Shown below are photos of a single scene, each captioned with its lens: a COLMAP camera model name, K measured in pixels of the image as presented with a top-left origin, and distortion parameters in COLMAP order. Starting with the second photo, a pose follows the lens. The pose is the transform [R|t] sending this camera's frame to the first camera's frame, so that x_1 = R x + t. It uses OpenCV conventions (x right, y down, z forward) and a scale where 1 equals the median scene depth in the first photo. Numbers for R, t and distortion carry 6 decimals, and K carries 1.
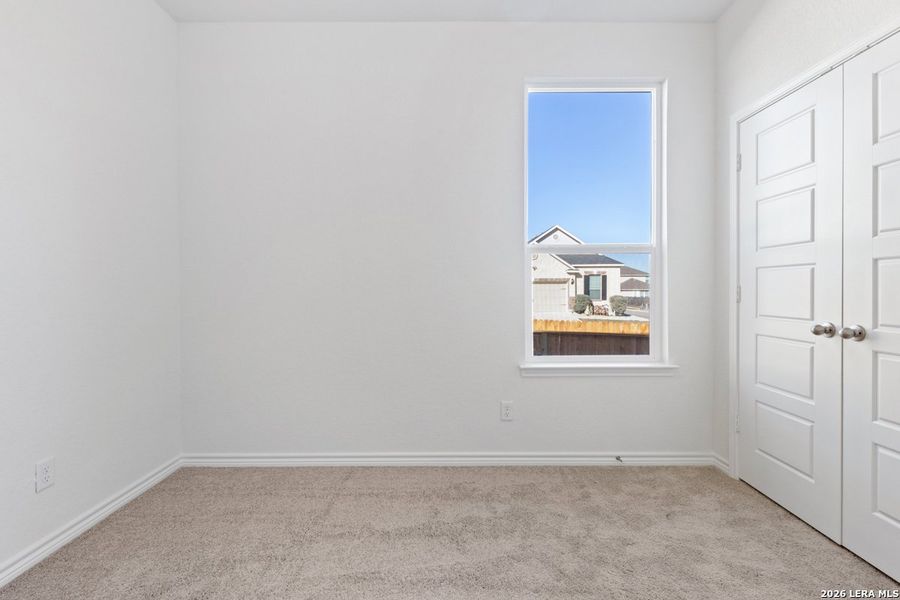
lens RADIAL K [[399.6, 0, 447.6], [0, 399.6, 291.4], [0, 0, 1]] dist [-0.000274, -0.000012]
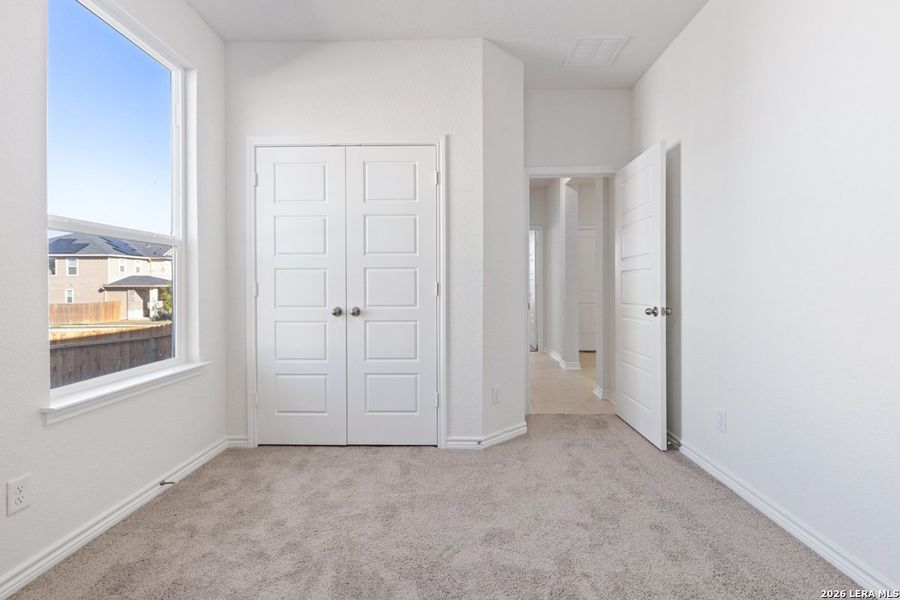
lens RADIAL K [[399.6, 0, 447.6], [0, 399.6, 291.4], [0, 0, 1]] dist [-0.000274, -0.000012]
pose [[0.024737, 0.001417, 0.999693, -0.478786], [0.011338, 0.999934, -0.001698, 0.020209], [-0.999630, 0.011376, 0.024719, 0.427443]]
